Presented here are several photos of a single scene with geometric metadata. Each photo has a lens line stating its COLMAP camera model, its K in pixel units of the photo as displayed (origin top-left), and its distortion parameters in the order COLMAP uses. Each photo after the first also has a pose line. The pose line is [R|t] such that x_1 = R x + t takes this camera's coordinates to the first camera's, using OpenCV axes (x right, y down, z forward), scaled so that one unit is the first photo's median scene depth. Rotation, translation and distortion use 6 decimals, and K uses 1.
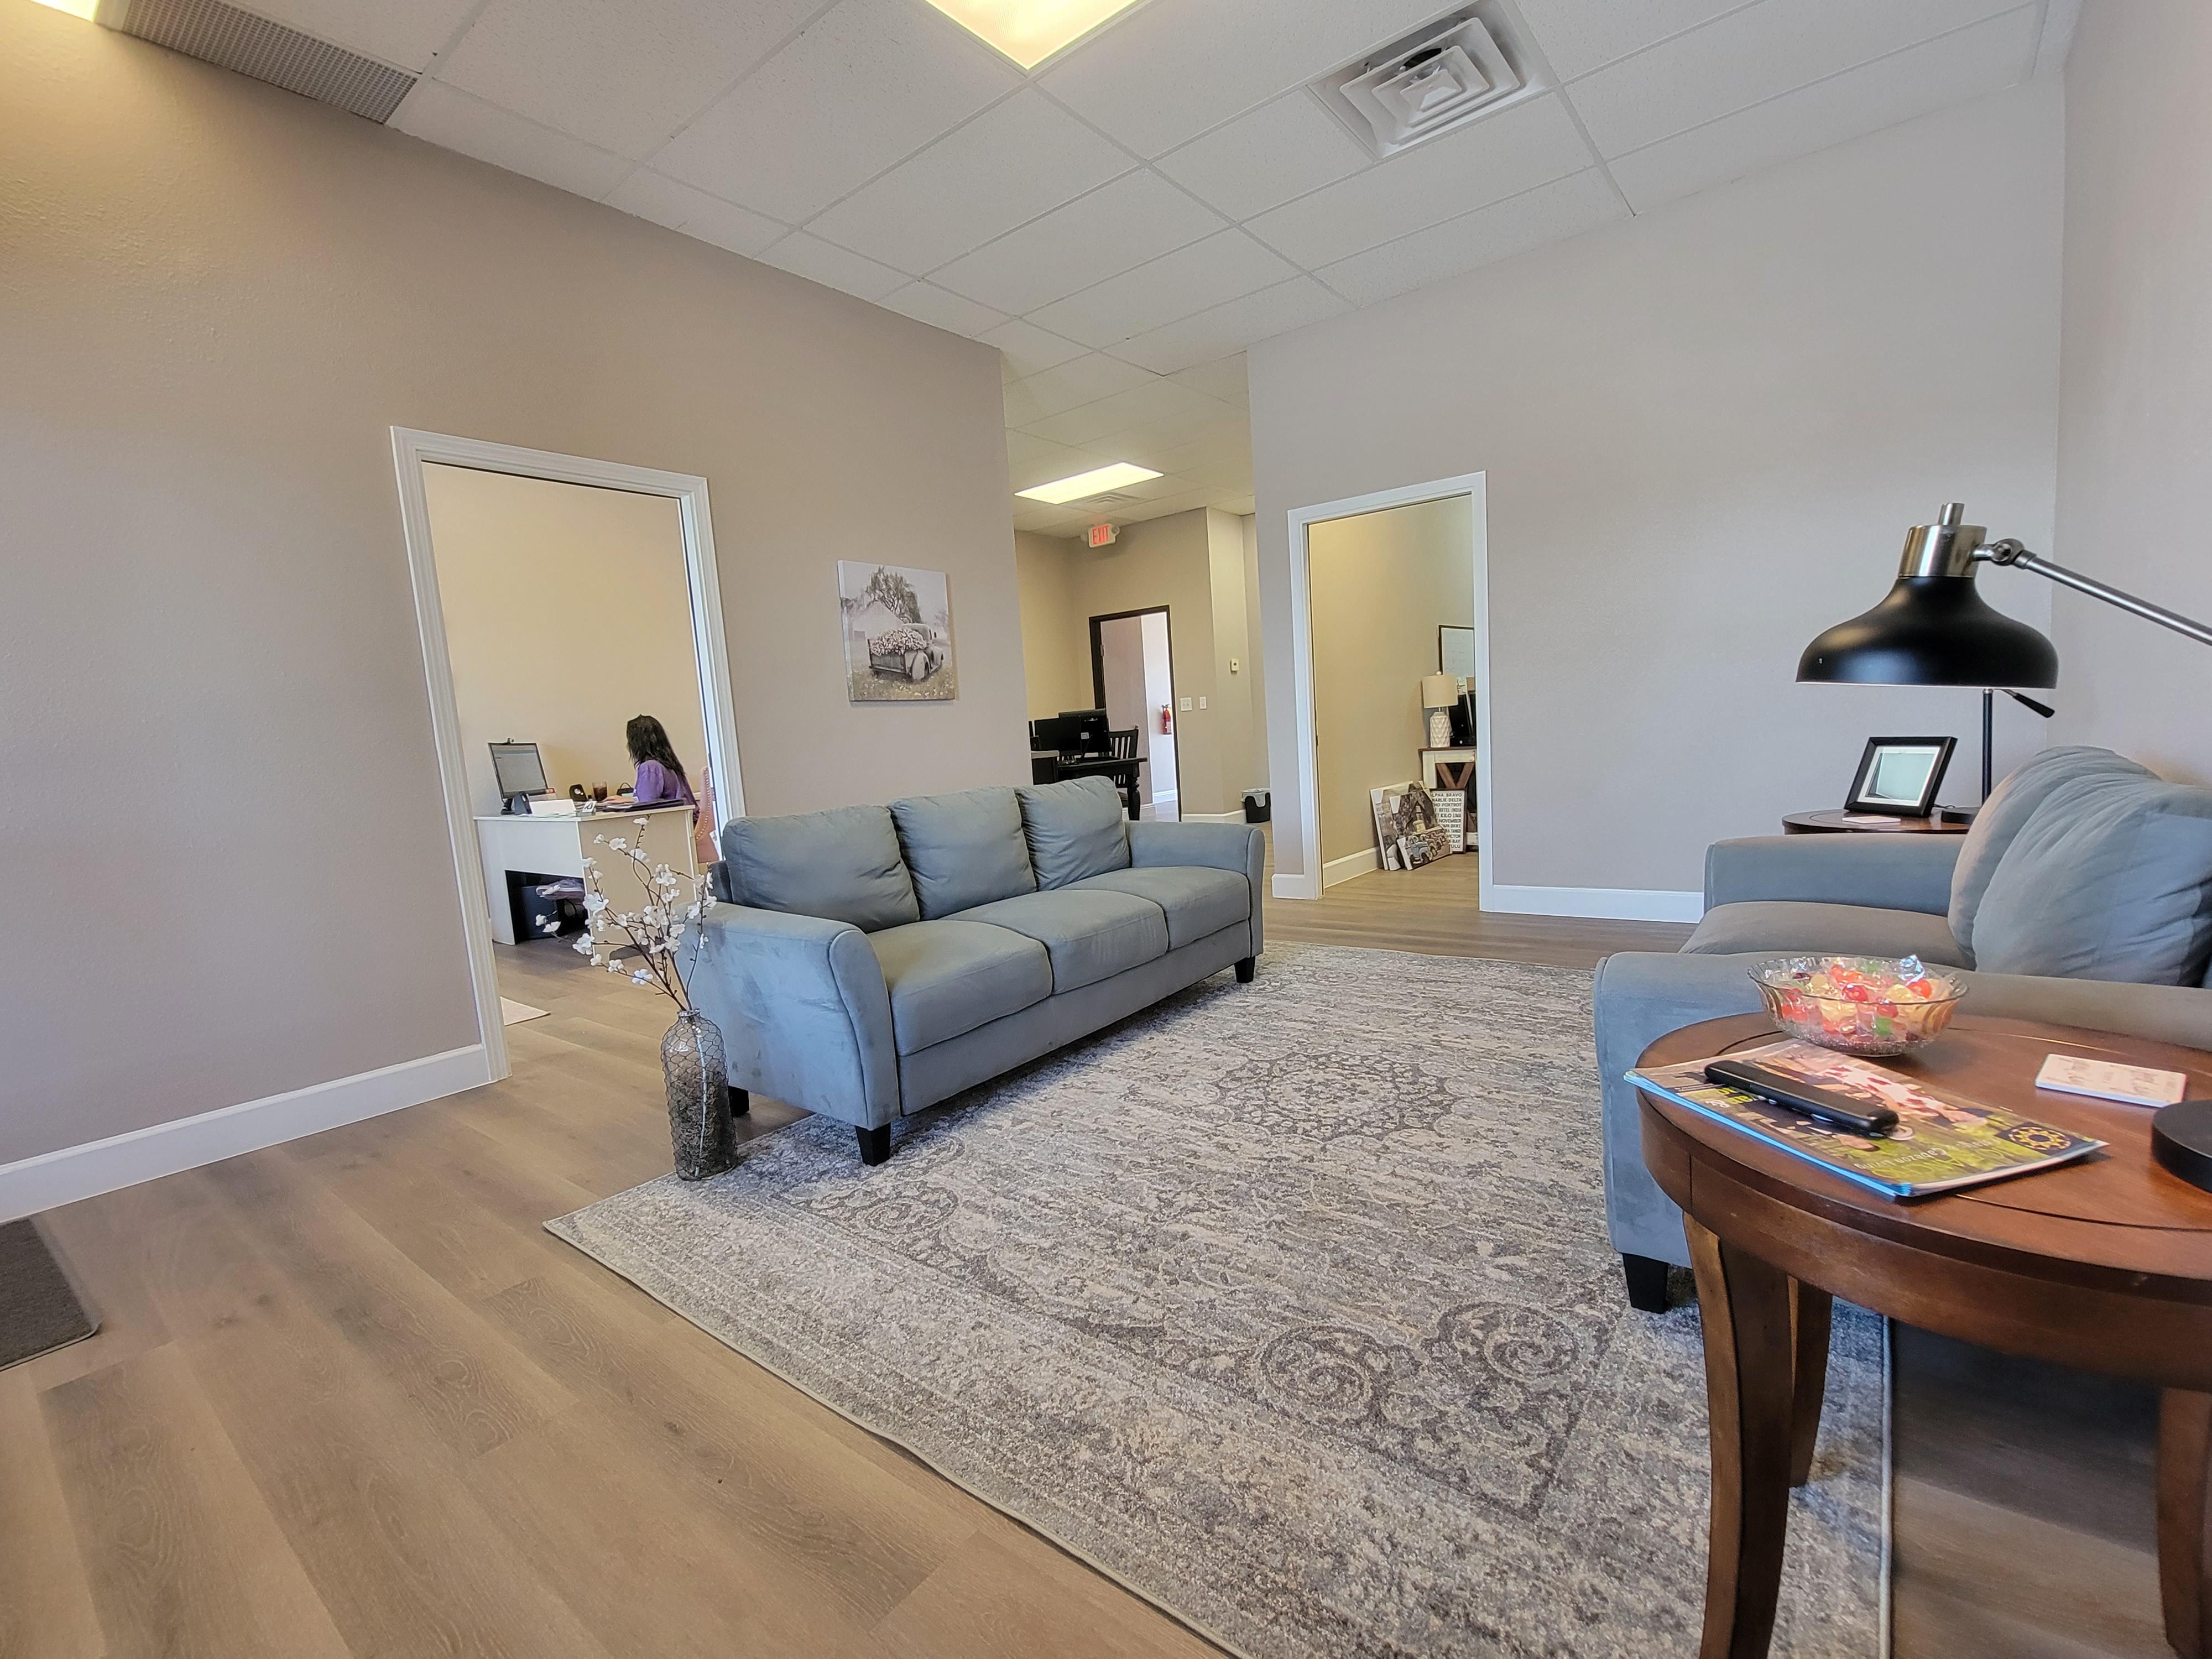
lens RADIAL K [[971.3, 0, 1113.6], [0, 971.3, 829.2], [0, 0, 1]] dist [-0.003829, -0.001482]
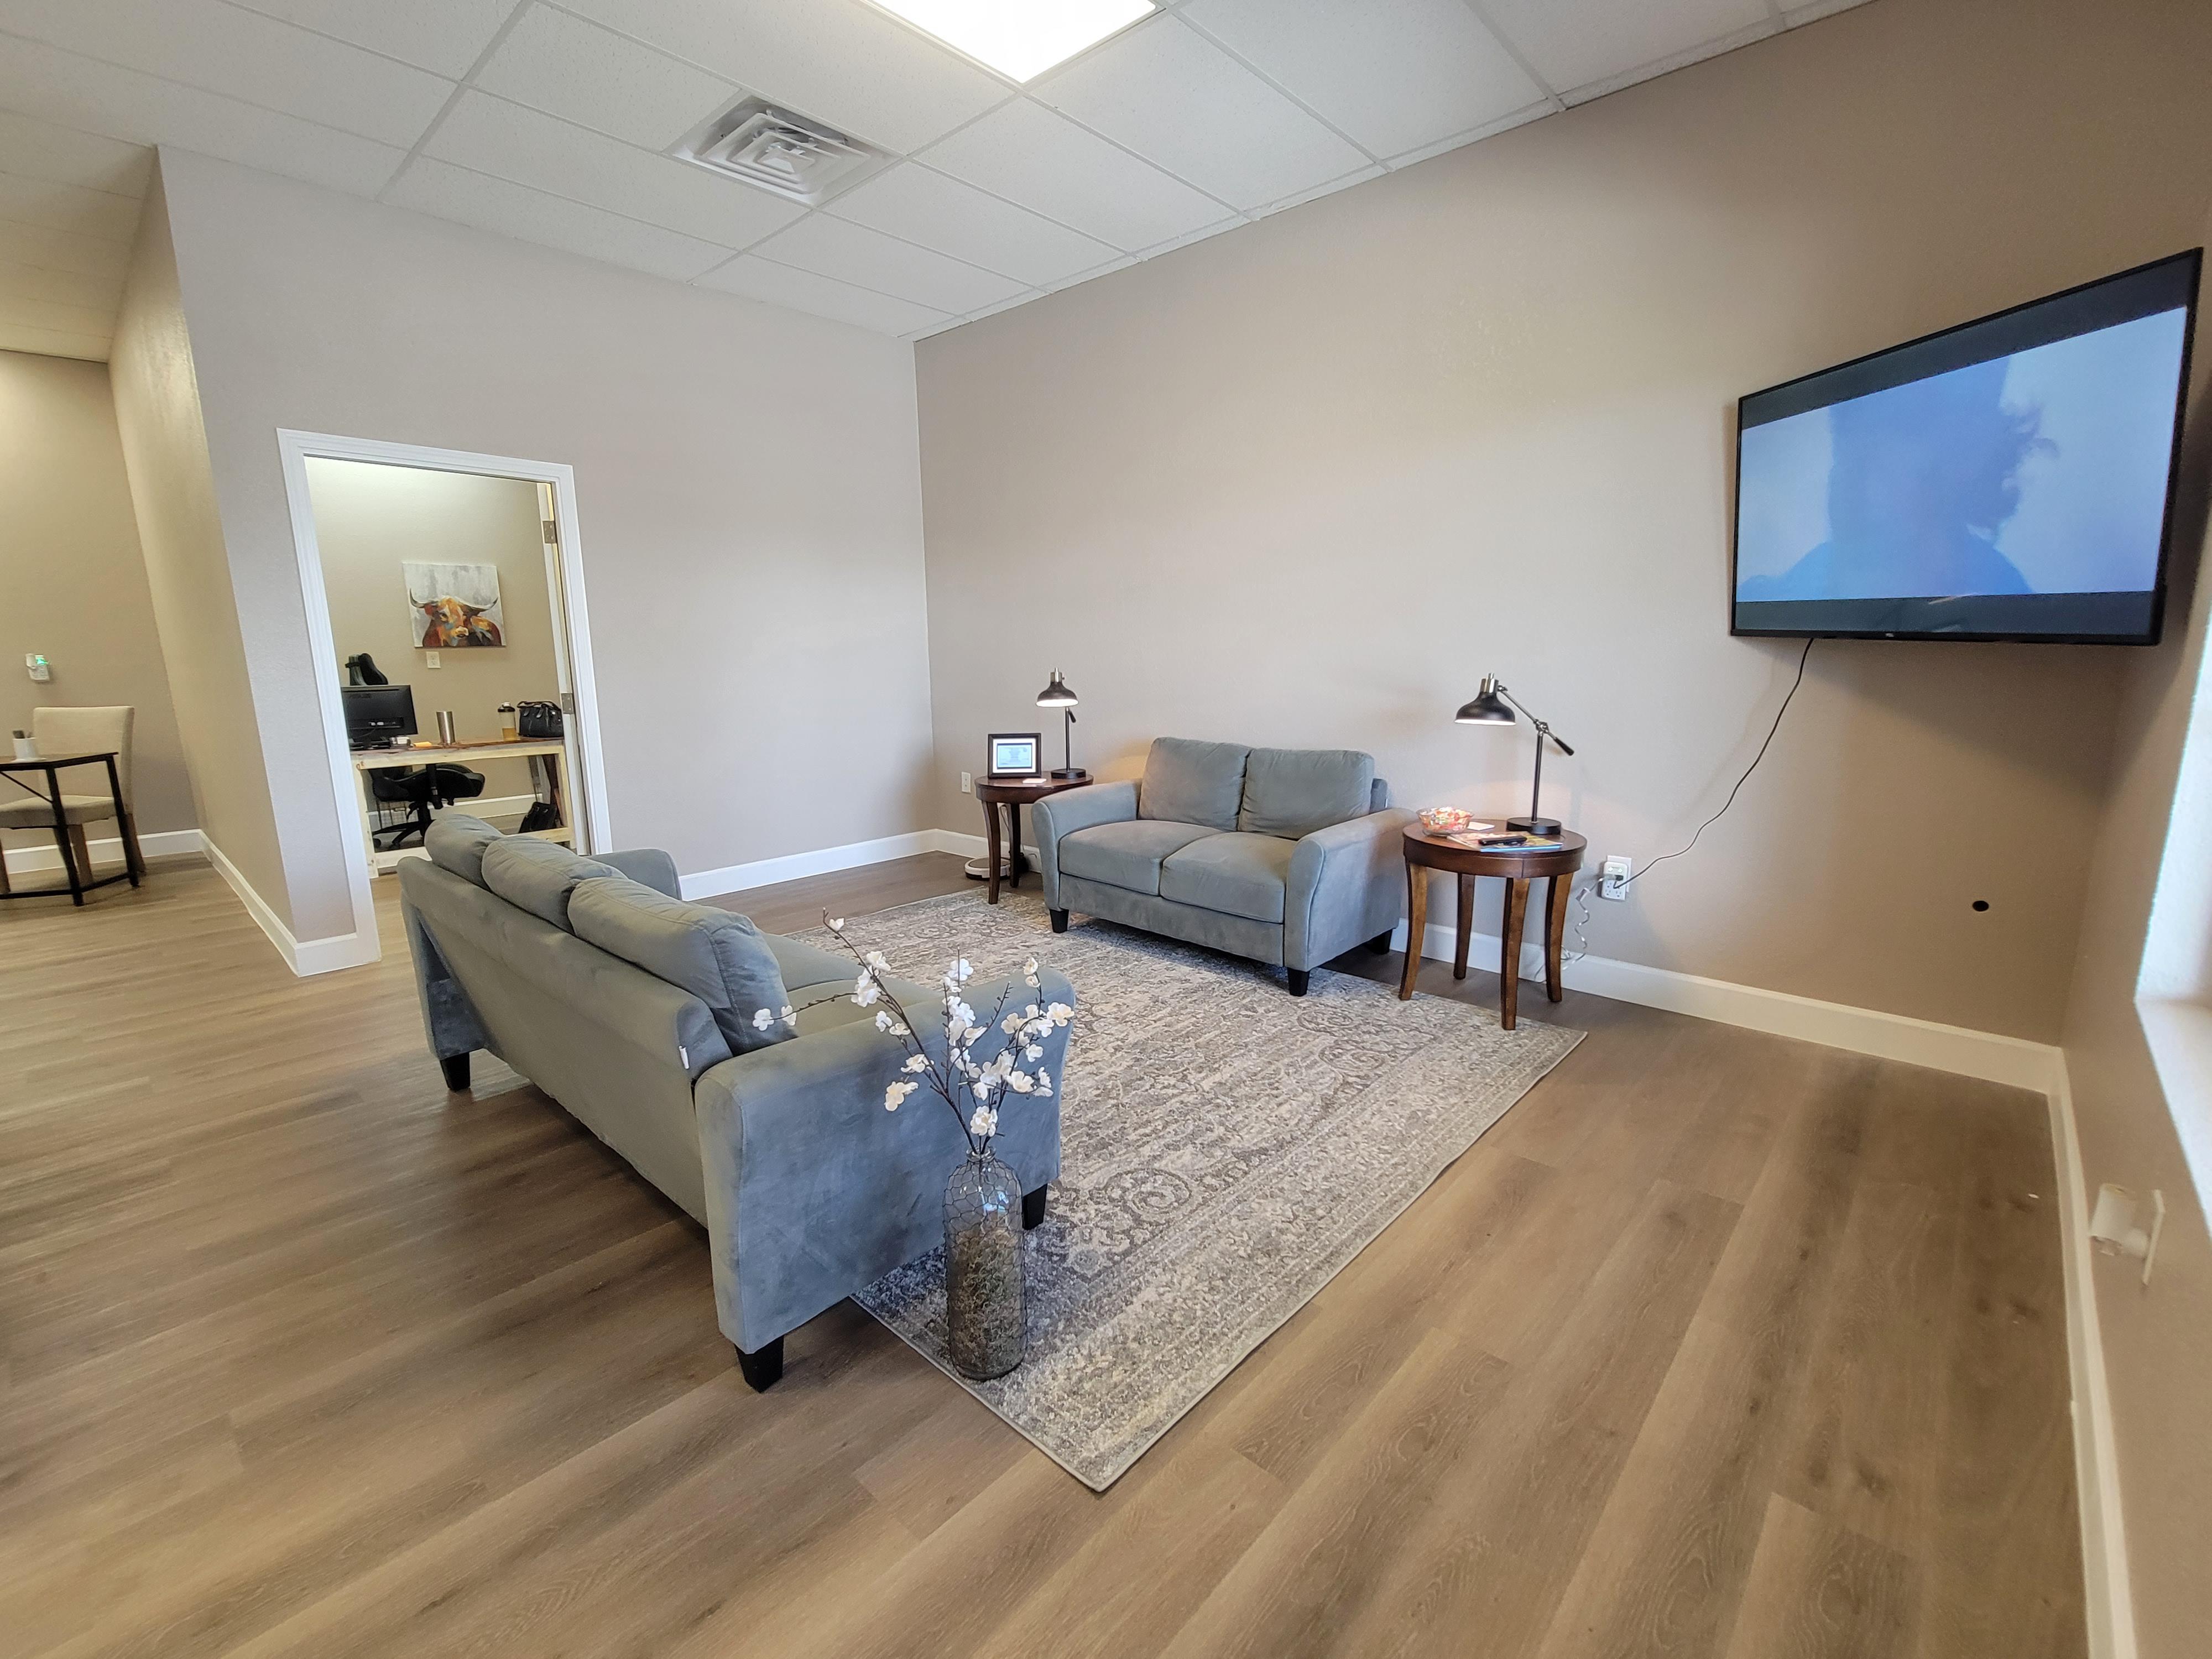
lens RADIAL K [[968.0, 0, 1110.8], [0, 968.0, 827.6], [0, 0, 1]] dist [0.004145, 0.000503]
pose [[0.079738, -0.121979, 0.989325, -1.445119], [0.108543, 0.987646, 0.113023, -0.163807], [-0.990889, 0.098372, 0.091993, 1.048455]]
